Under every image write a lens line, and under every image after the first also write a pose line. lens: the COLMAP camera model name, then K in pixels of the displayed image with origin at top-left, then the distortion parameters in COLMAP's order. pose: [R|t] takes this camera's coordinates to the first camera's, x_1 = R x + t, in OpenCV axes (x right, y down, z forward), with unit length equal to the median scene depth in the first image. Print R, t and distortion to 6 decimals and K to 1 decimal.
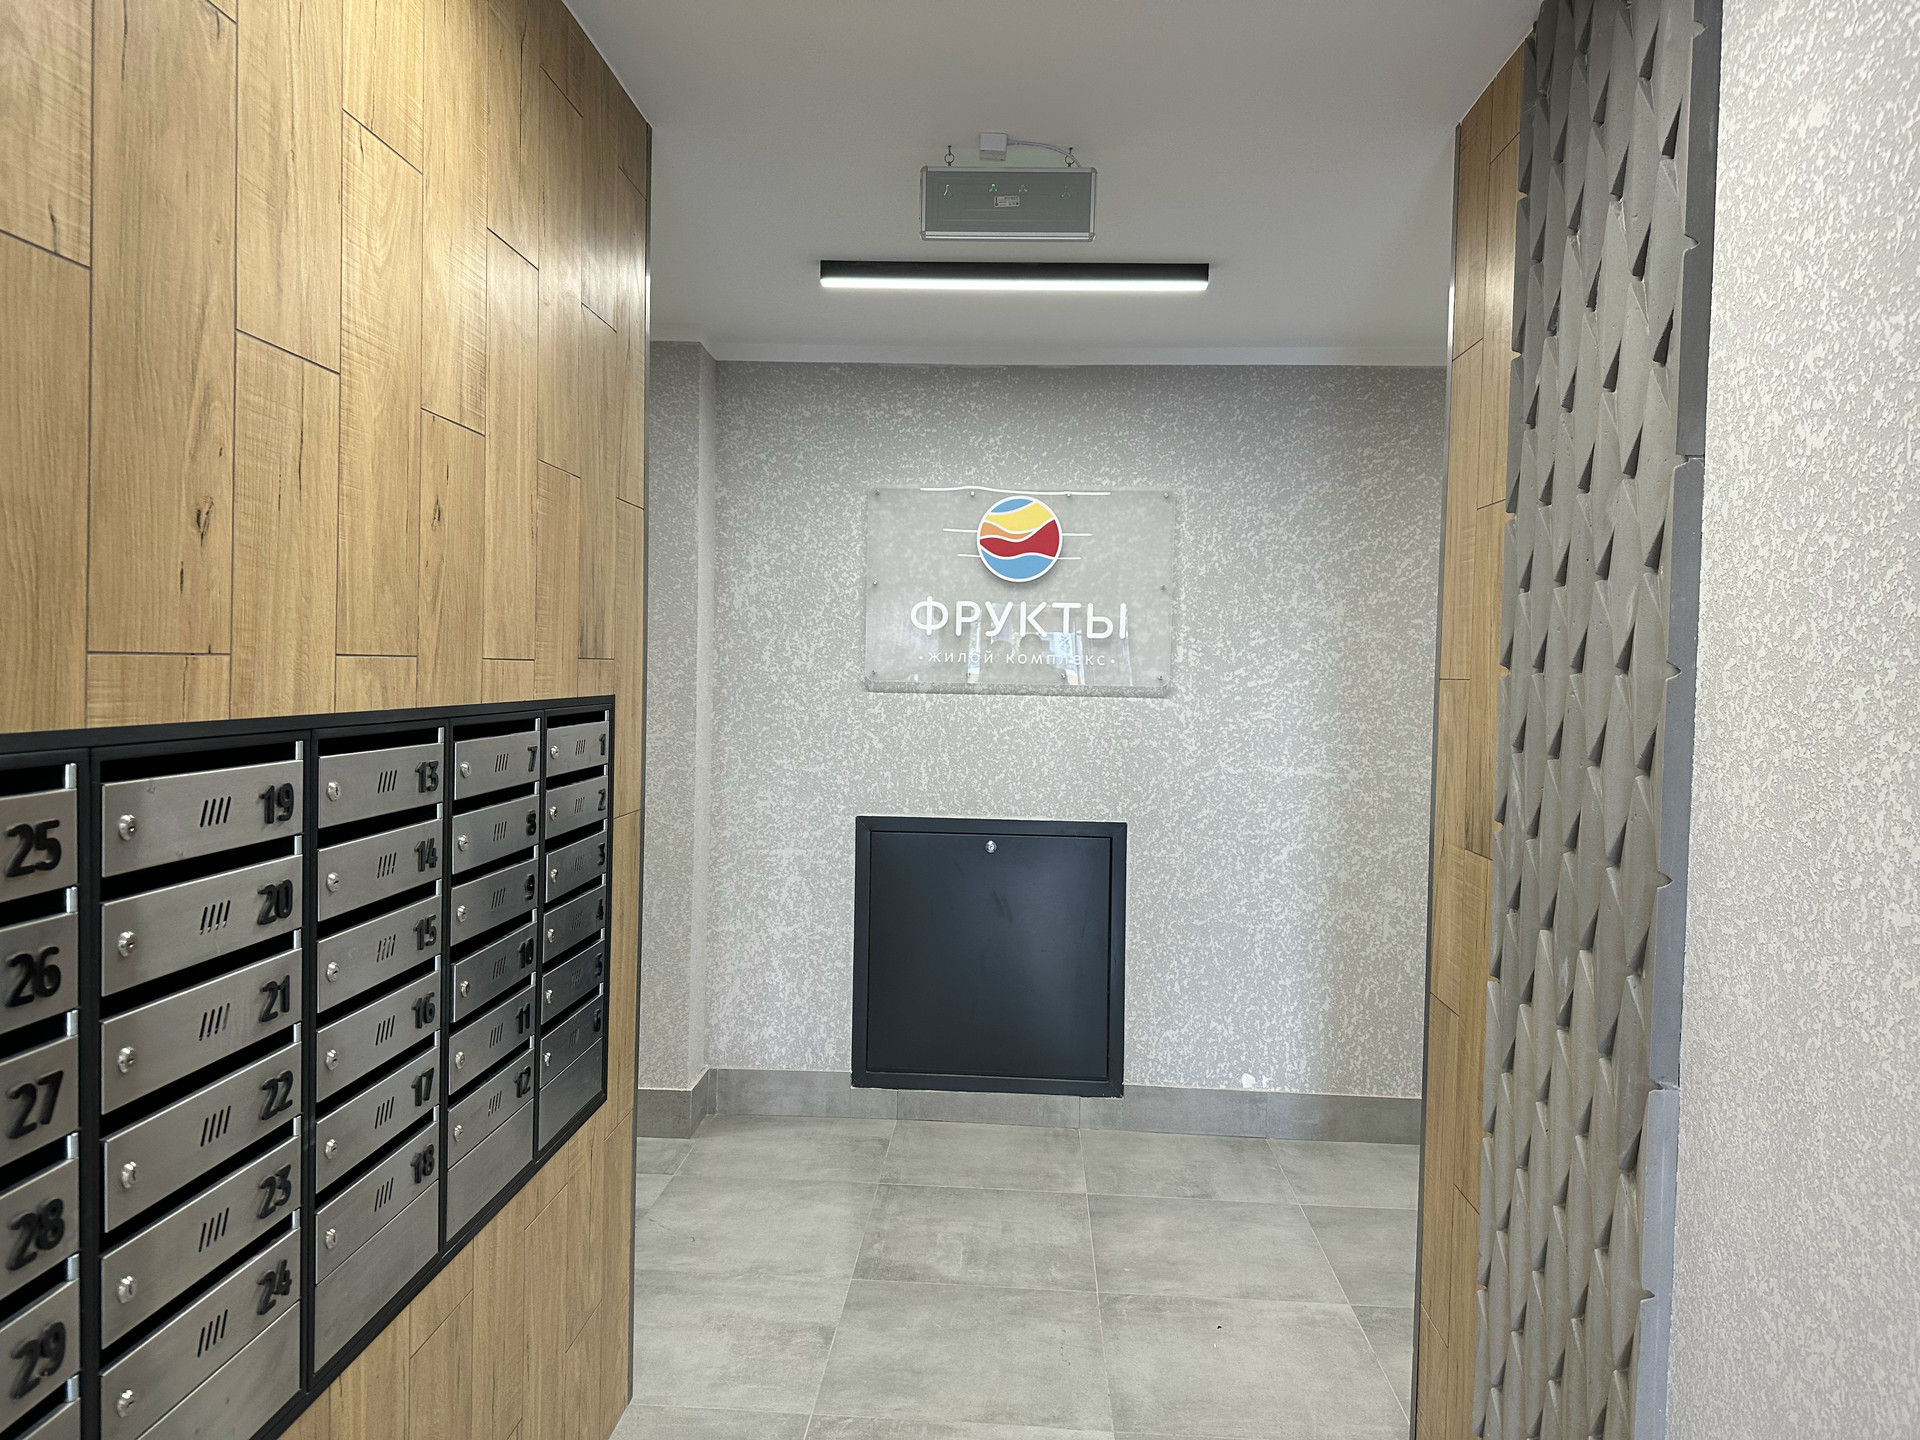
lens RADIAL K [[1322.7, 0, 960.0], [0, 1322.7, 720.0], [0, 0, 1]] dist [0.001659, -0.000319]
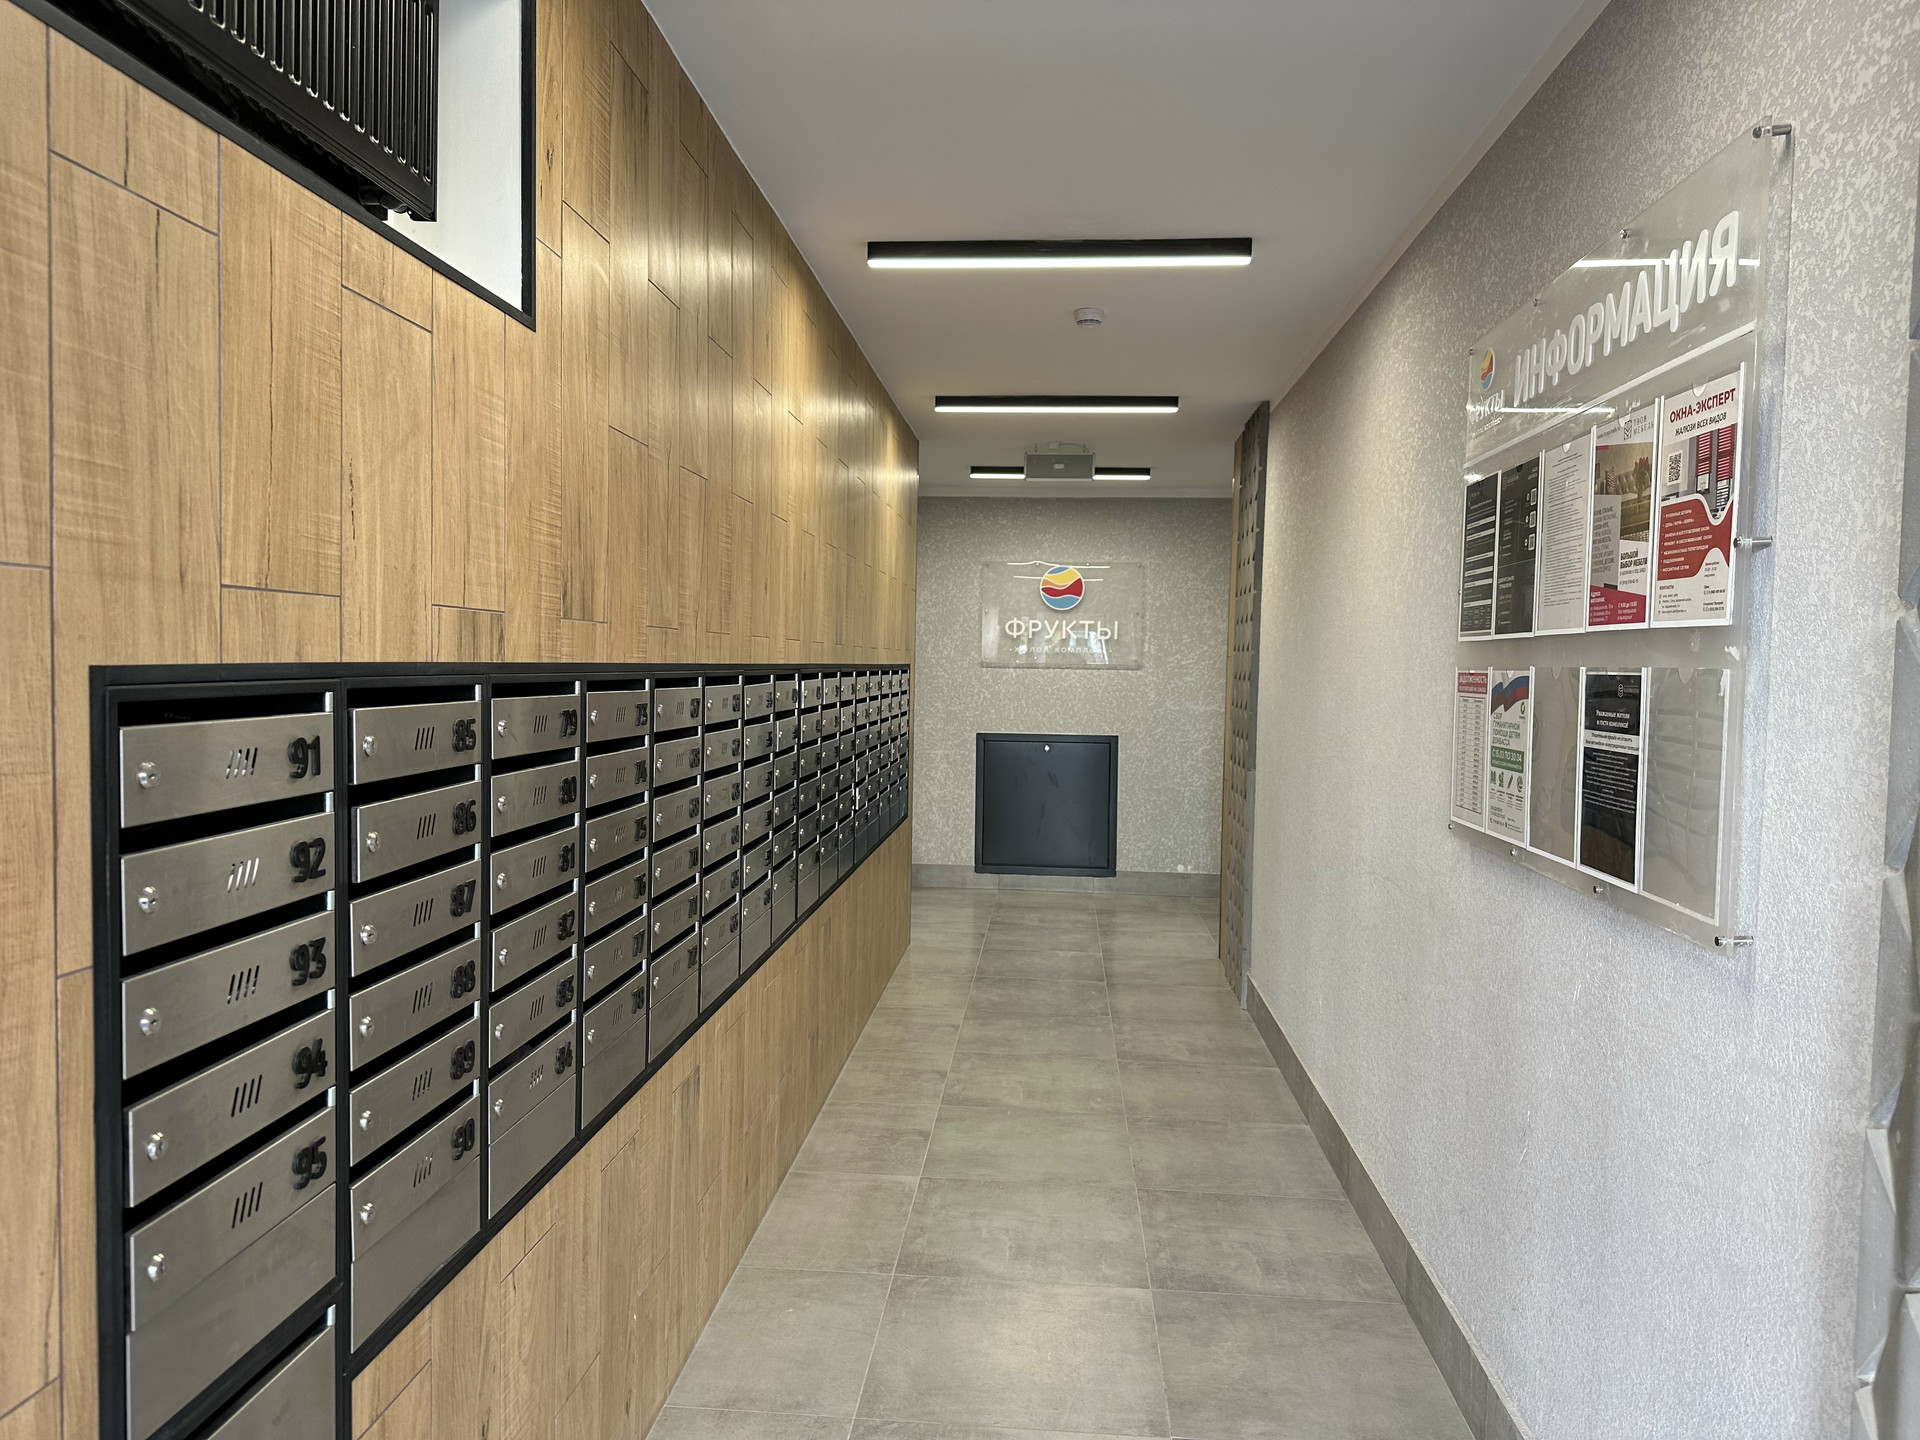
lens RADIAL K [[1343.1, 0, 977.7], [0, 1343.1, 727.4], [0, 0, 1]] dist [0.337318, -0.000014]
pose [[0.999771, -0.002548, -0.021243, -0.035502], [0.003289, 0.999385, 0.034921, -0.003034], [0.021141, -0.034983, 0.999164, -0.946246]]
